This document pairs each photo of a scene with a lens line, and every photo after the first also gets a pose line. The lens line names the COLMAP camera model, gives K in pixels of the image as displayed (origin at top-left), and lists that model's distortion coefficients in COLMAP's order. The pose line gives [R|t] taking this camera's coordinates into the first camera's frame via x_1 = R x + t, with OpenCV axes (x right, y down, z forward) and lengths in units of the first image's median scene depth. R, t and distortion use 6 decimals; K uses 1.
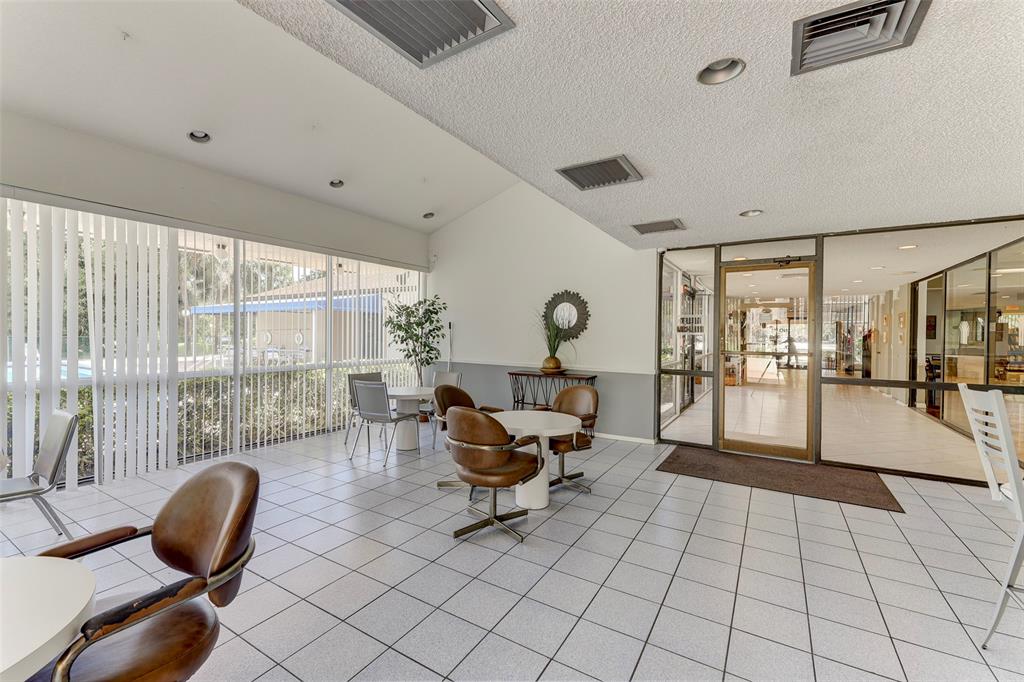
lens RADIAL K [[432.4, 0, 511.4], [0, 432.4, 337.9], [0, 0, 1]] dist [0.008408, -0.001024]
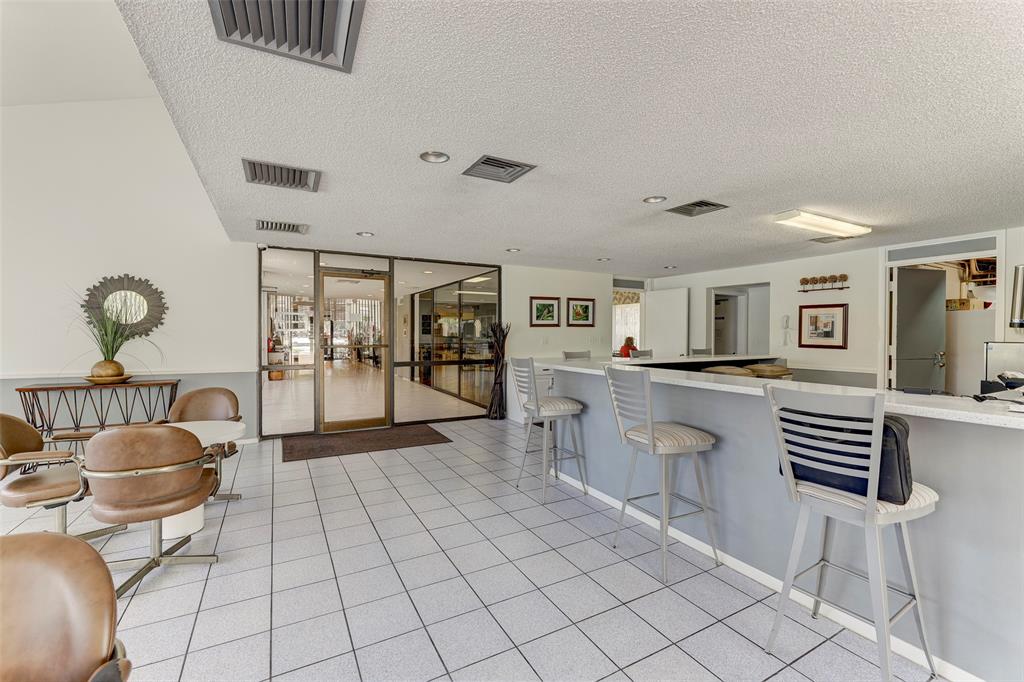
lens RADIAL K [[432.4, 0, 510.3], [0, 432.4, 339.9], [0, 0, 1]] dist [0.008408, -0.001024]
pose [[0.501133, -0.021118, 0.865113, -0.223475], [0.007573, 0.999771, 0.020018, -0.003006], [-0.865337, -0.003480, 0.501178, 0.007491]]
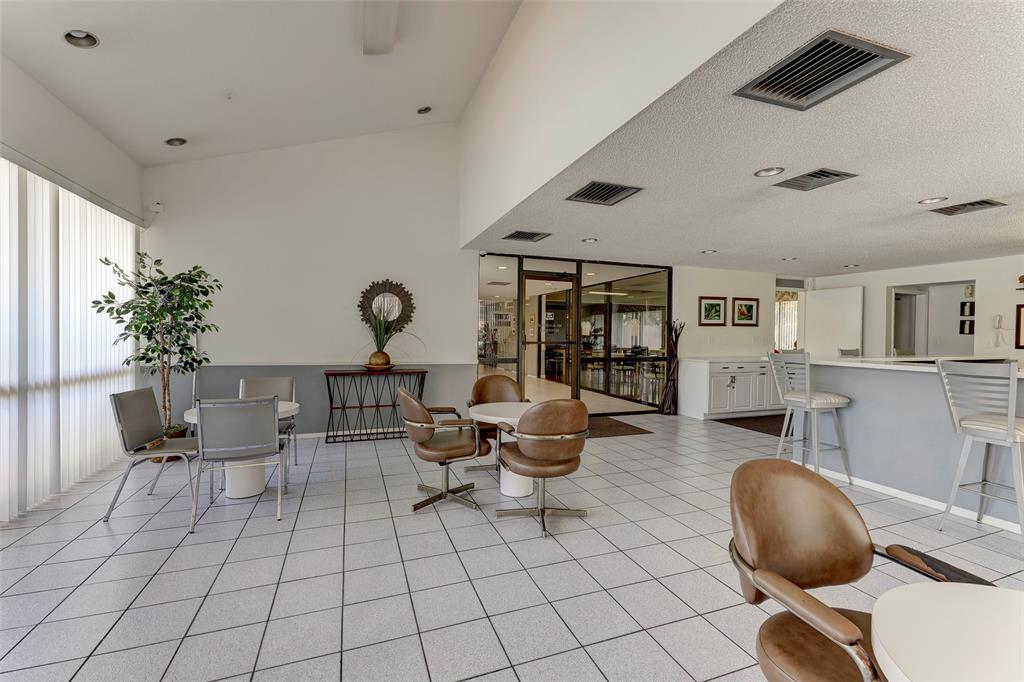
lens RADIAL K [[432.4, 0, 510.0], [0, 432.4, 340.6], [0, 0, 1]] dist [0.008408, -0.001024]
pose [[0.613824, -0.015260, 0.789295, -0.477079], [0.001097, 0.999829, 0.018477, 0.003835], [-0.789442, -0.010475, 0.613736, 0.242730]]
